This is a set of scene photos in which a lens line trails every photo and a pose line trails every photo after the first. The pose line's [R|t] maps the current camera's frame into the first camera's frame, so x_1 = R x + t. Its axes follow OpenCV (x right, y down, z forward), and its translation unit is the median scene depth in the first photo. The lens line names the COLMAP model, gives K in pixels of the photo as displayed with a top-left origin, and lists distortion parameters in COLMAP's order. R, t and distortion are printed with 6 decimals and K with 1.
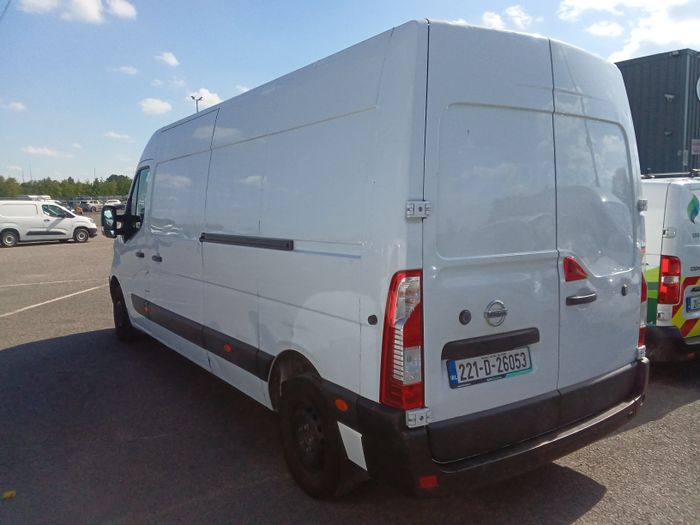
lens RADIAL K [[579.1, 0, 350.0], [0, 579.1, 262.5], [0, 0, 1]] dist [0.003496, 0.002639]
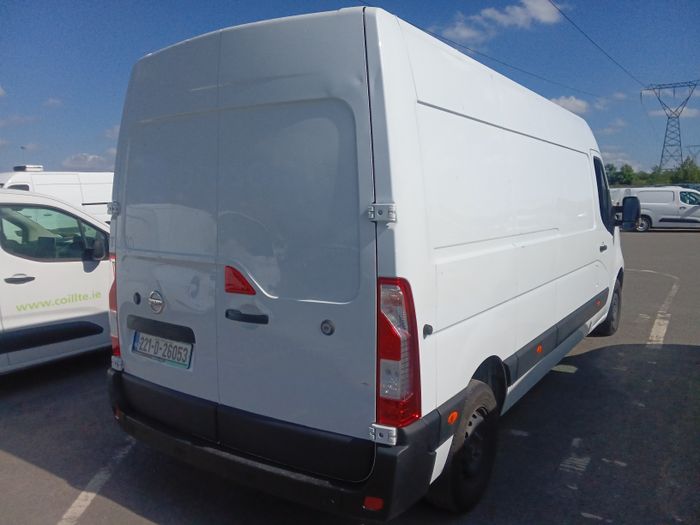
lens RADIAL K [[579.1, 0, 350.0], [0, 579.1, 262.5], [0, 0, 1]] dist [0.003496, 0.002639]
pose [[0.338615, 0.111030, -0.934351, 0.220948], [-0.085221, 0.992551, 0.087061, -0.018954], [0.937058, 0.050146, 0.345555, 0.146601]]
